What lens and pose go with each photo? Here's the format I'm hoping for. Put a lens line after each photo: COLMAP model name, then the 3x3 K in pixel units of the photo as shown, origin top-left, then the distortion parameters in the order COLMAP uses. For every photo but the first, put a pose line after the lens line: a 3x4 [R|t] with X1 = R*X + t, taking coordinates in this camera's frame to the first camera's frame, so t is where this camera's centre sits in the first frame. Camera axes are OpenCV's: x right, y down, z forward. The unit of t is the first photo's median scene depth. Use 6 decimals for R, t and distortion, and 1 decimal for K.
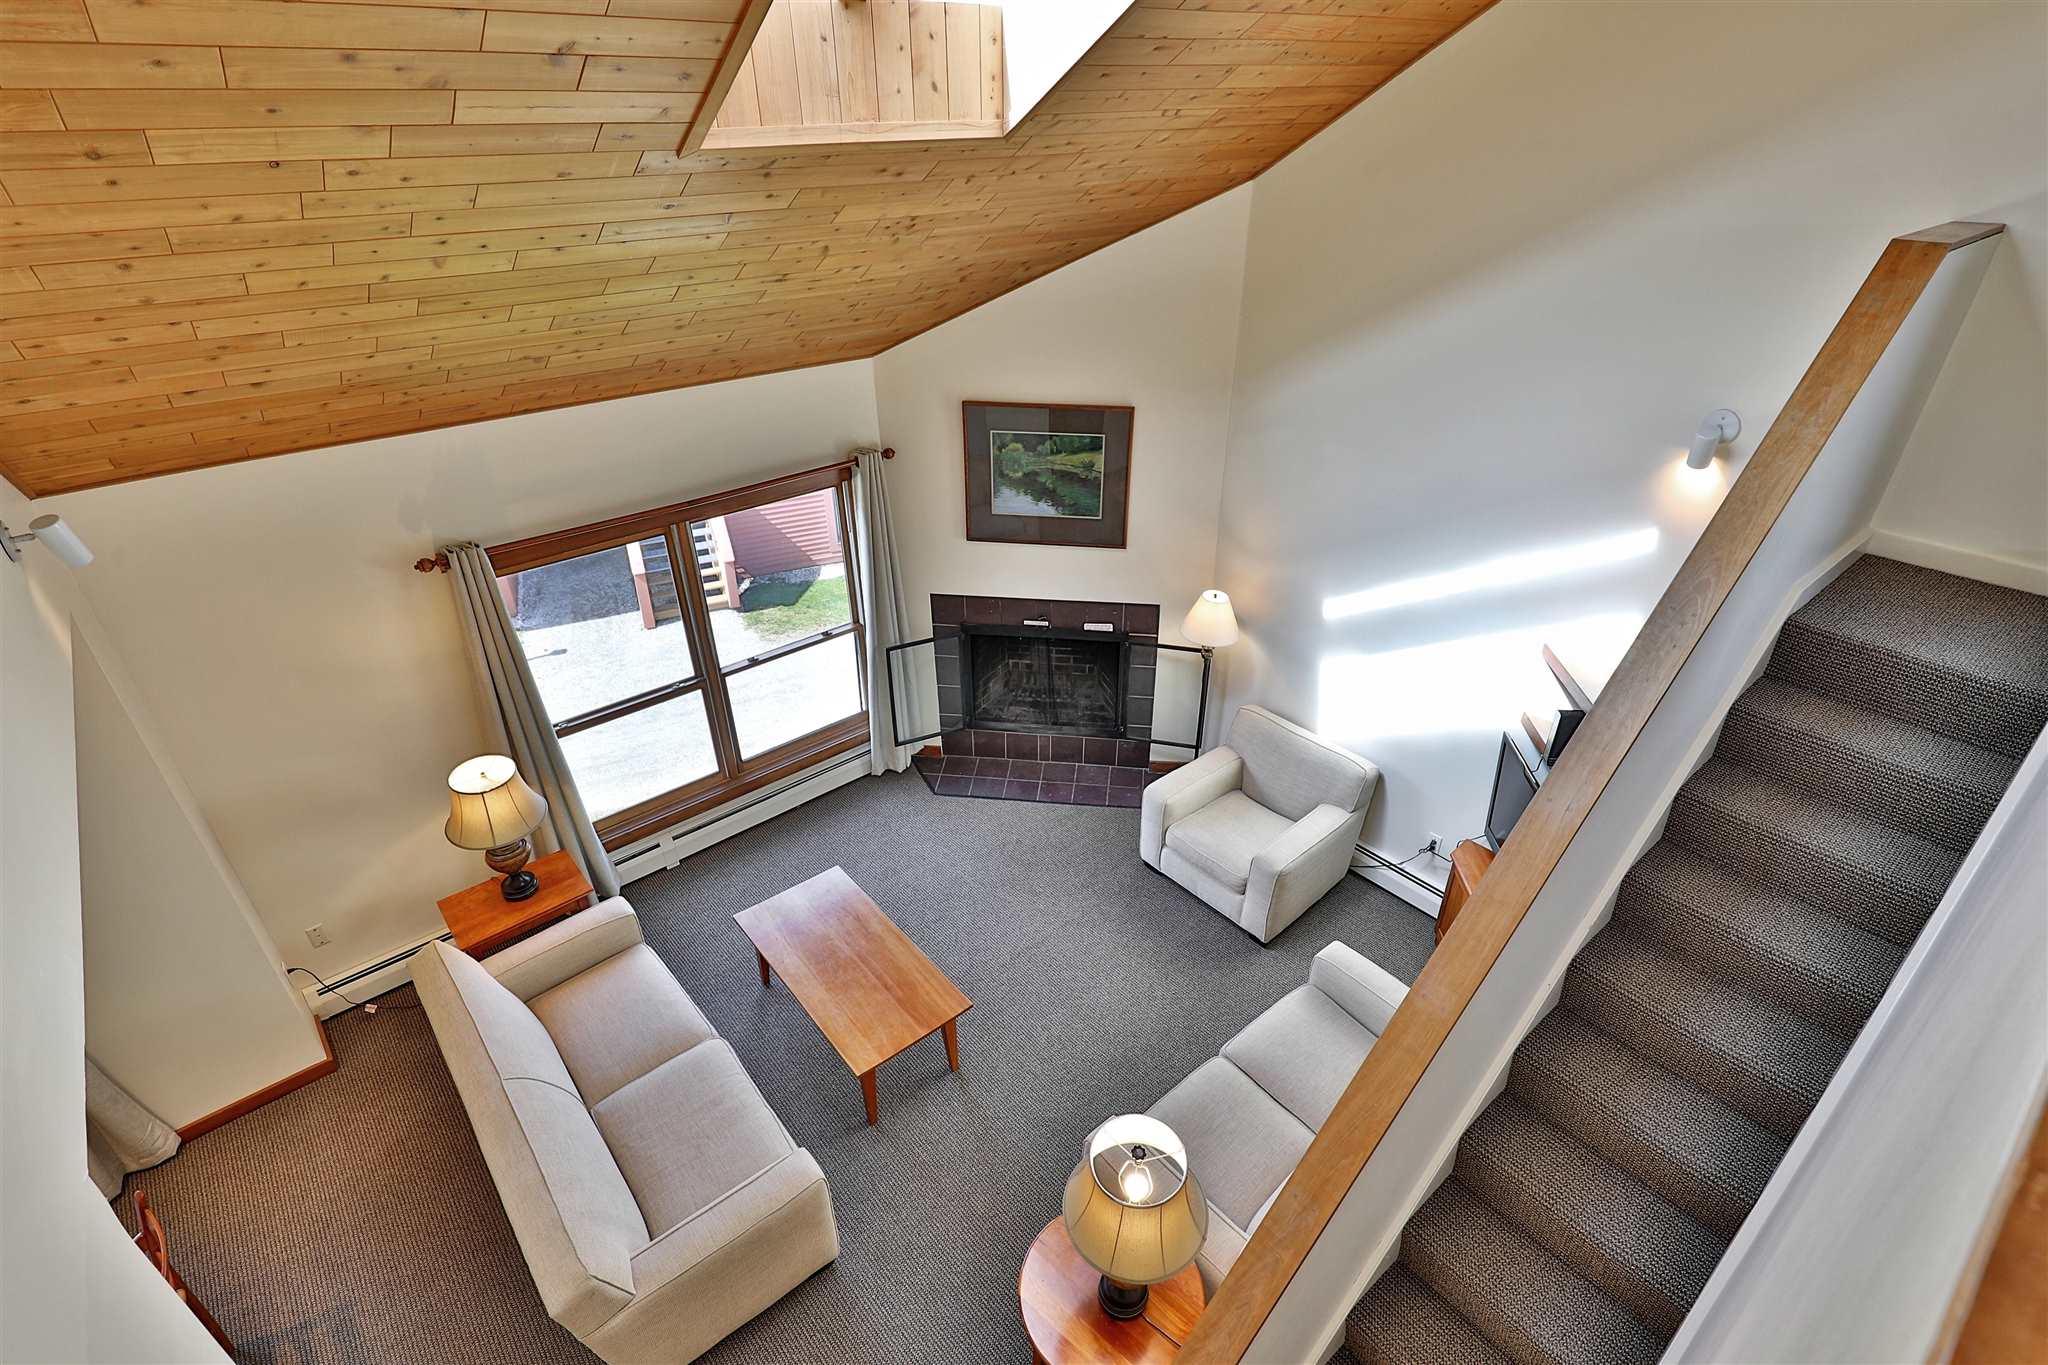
lens RADIAL K [[983.7, 0, 1024.0], [0, 983.7, 682.5], [0, 0, 1]] dist [-0.002012, -0.000615]
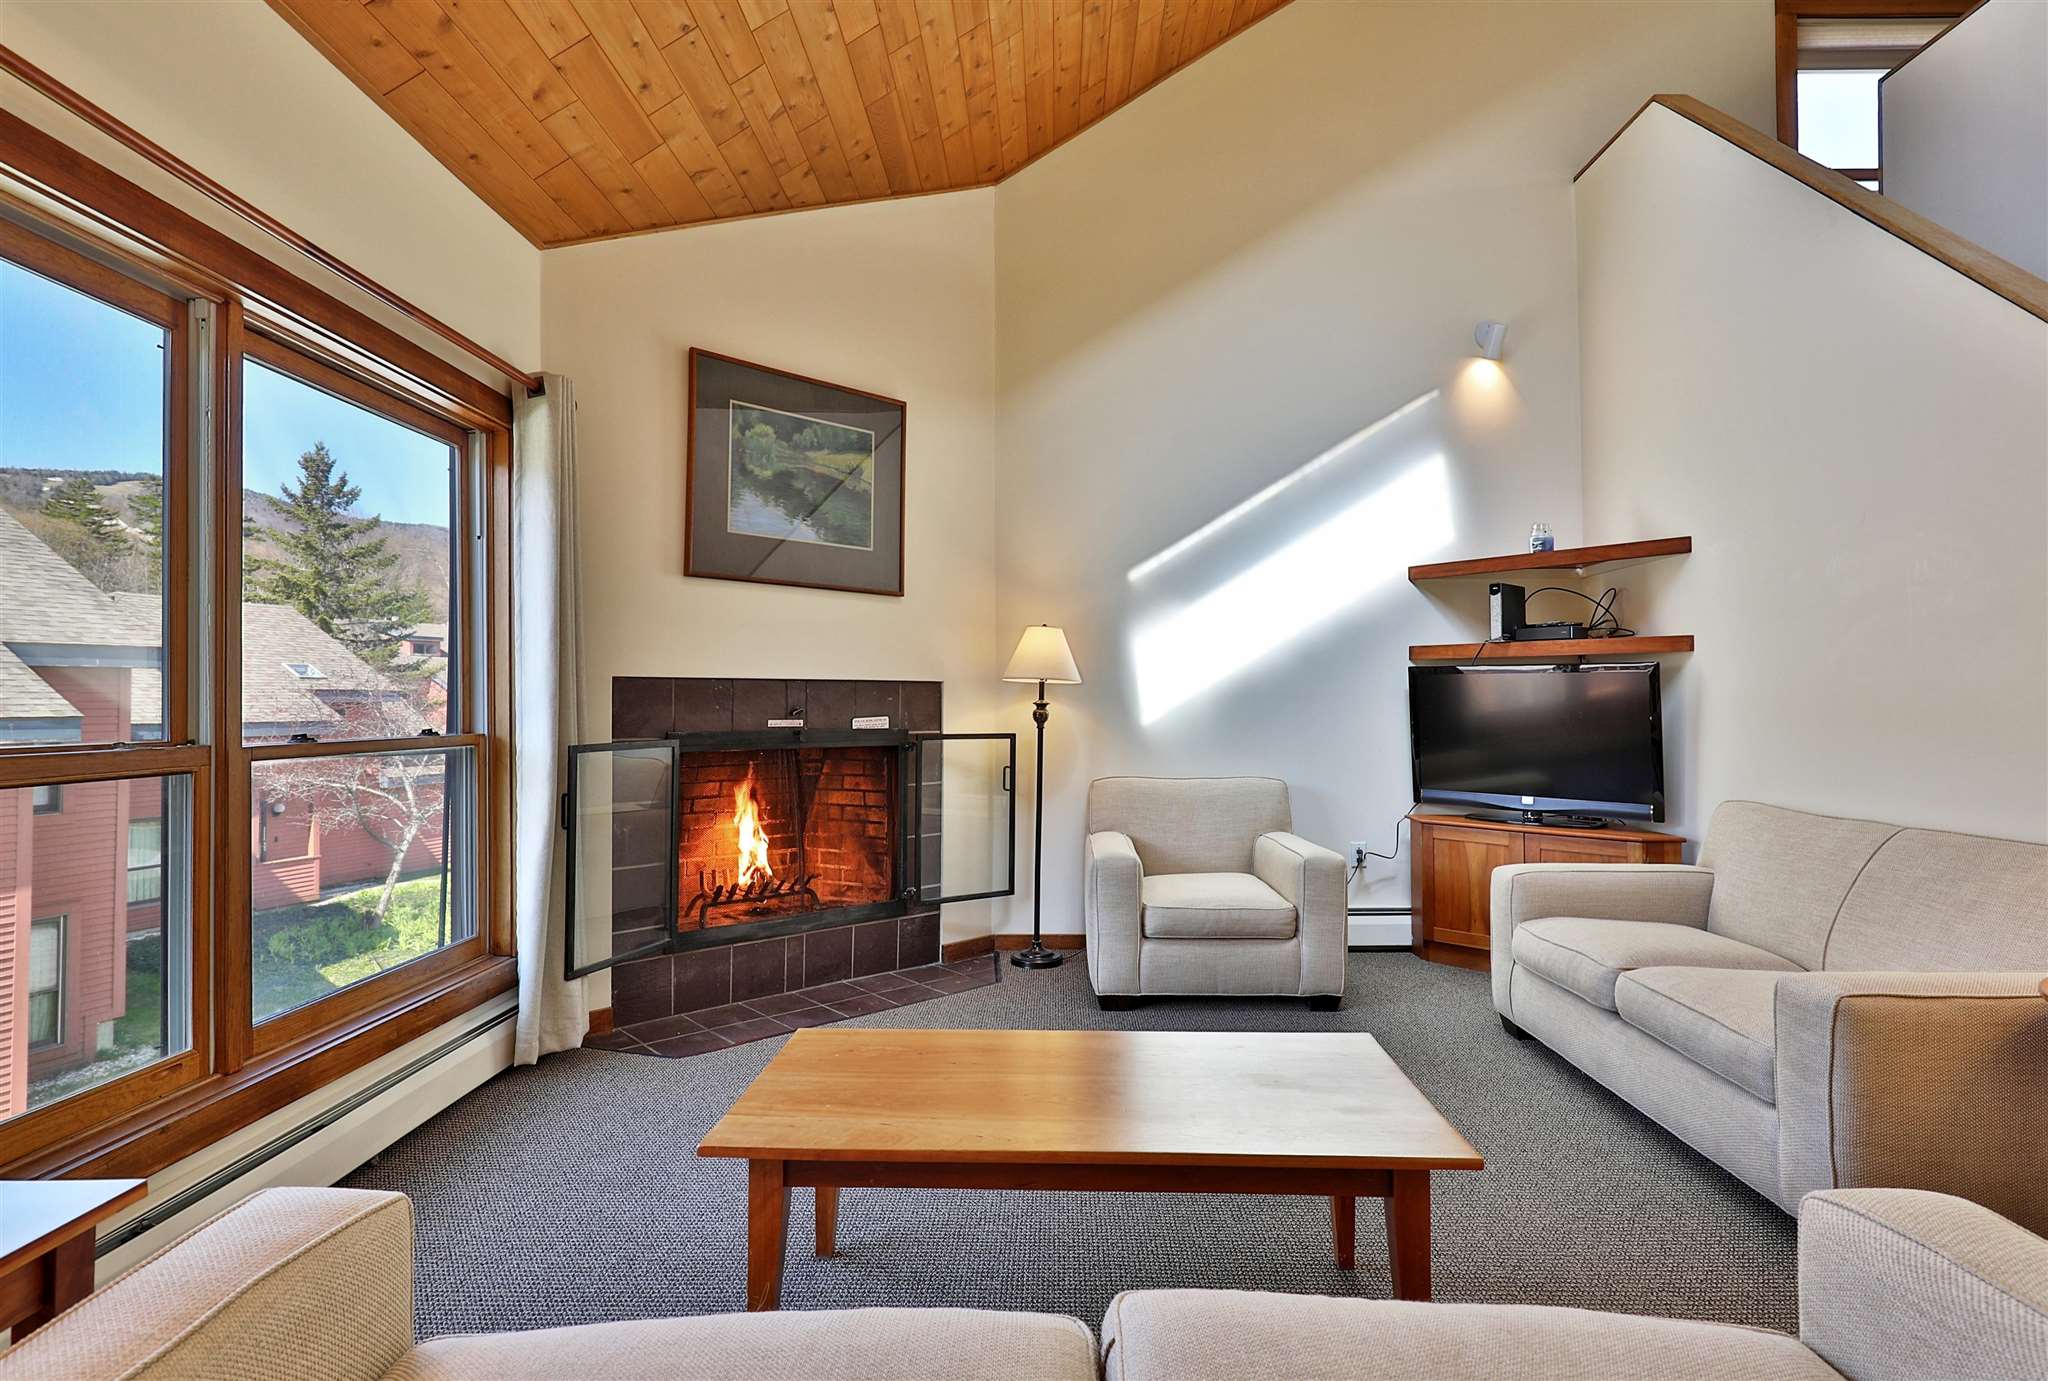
lens RADIAL K [[1022.5, 0, 1030.1], [0, 1022.5, 696.9], [0, 0, 1]] dist [-0.001494, -0.000117]
pose [[0.655544, 0.016846, 0.754969, -0.408499], [0.376401, 0.859419, -0.346008, 0.226079], [-0.654663, 0.510995, 0.557046, 0.570264]]
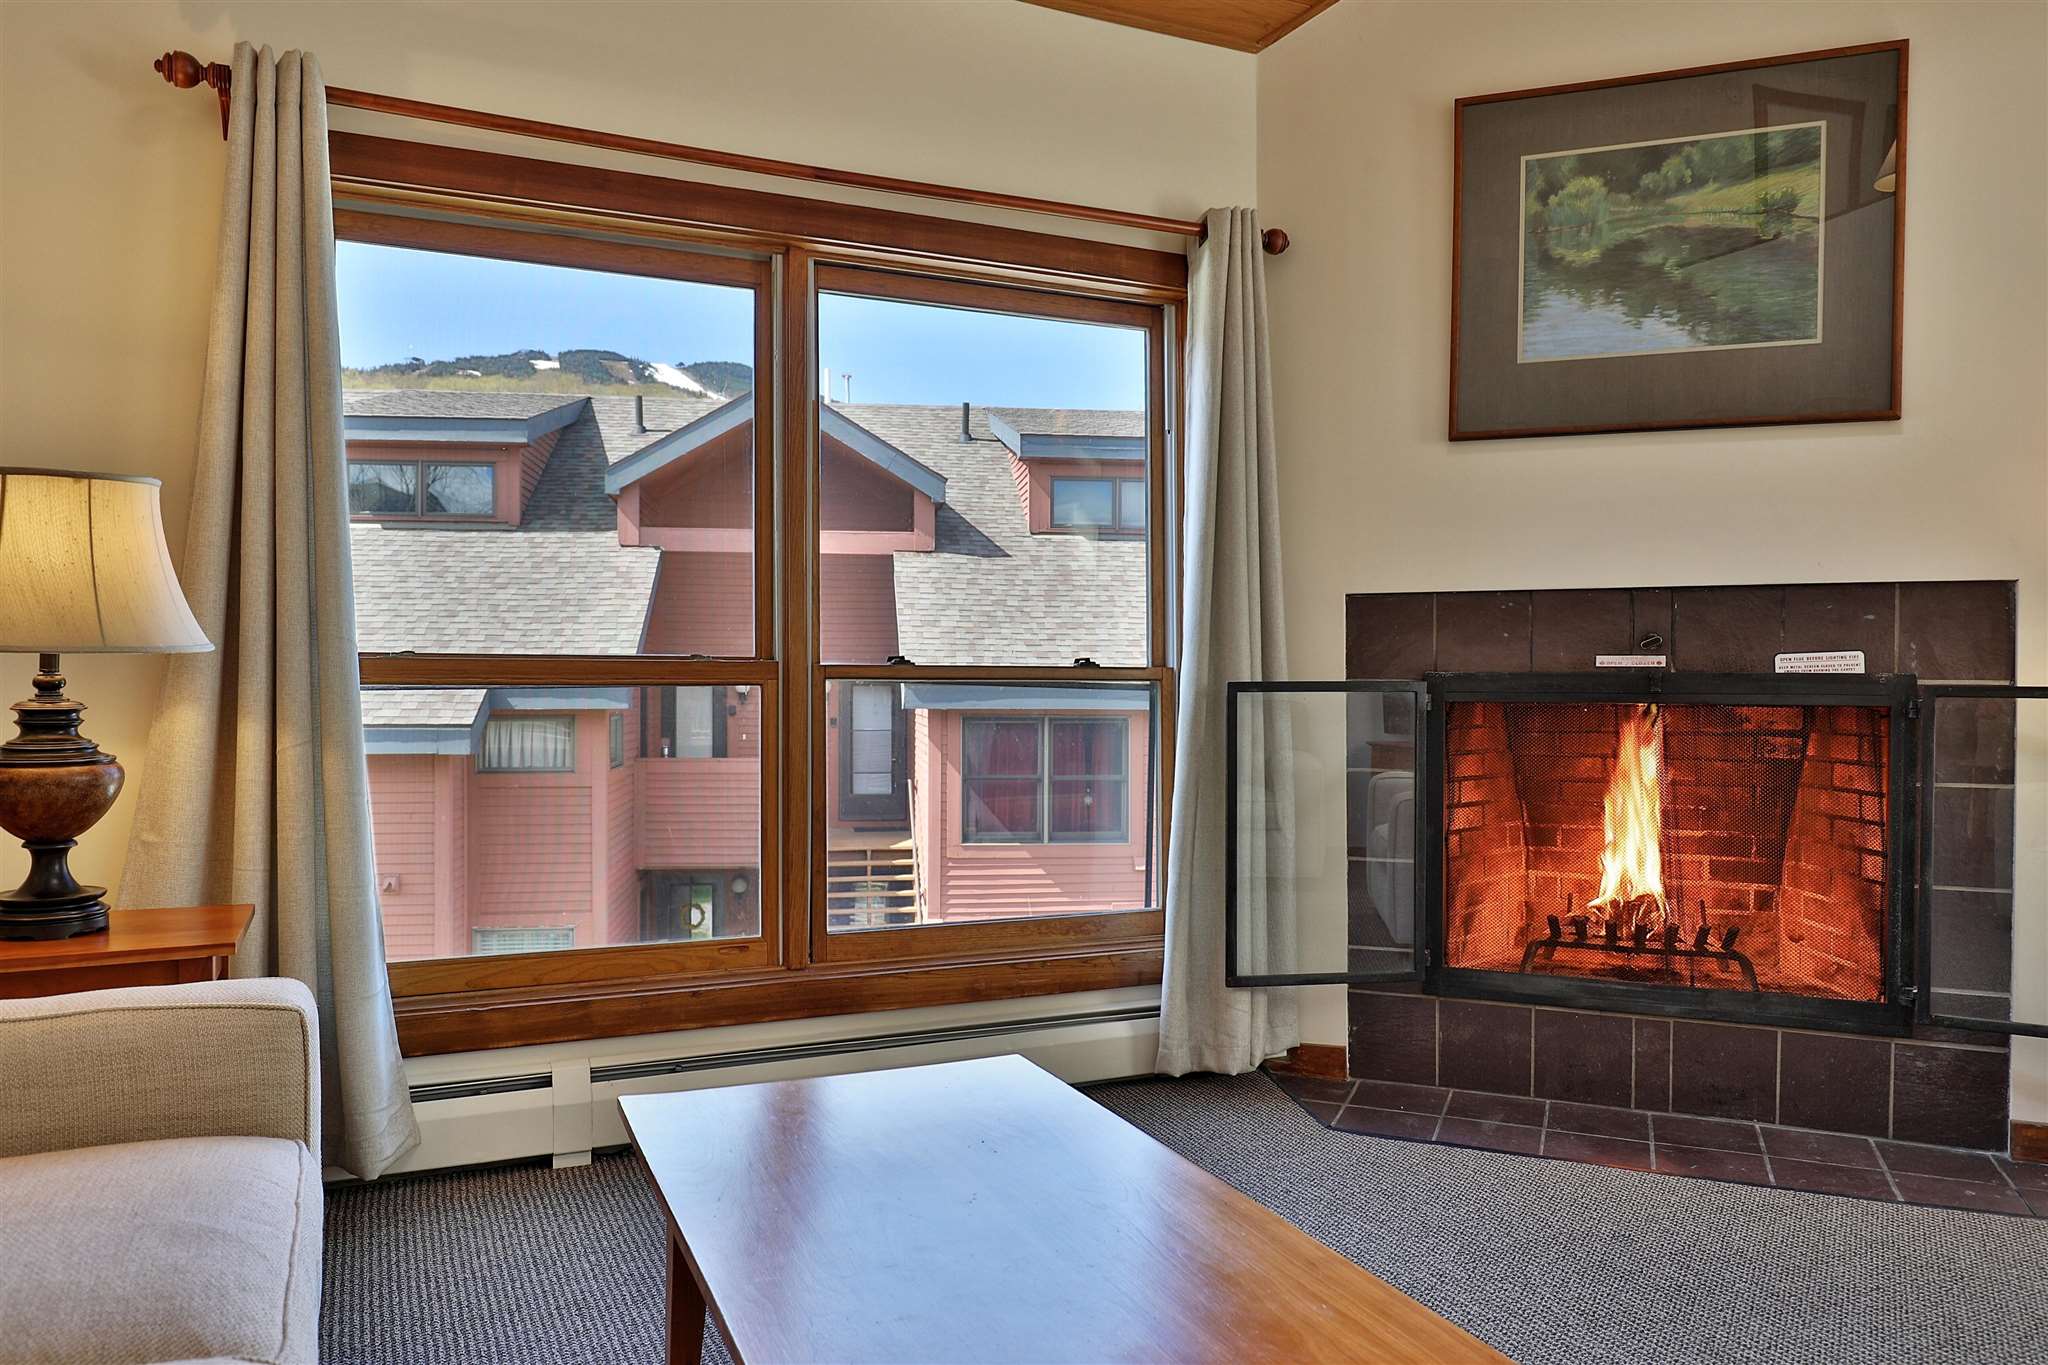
lens RADIAL K [[1424.3, 0, 1019.6], [0, 1424.3, 680.9], [0, 0, 1]] dist [0.000680, -0.006138]
pose [[0.962399, 0.017260, -0.271089, -0.070344], [-0.151892, 0.861570, -0.484381, 0.265997], [0.225202, 0.507345, 0.831797, 0.538171]]
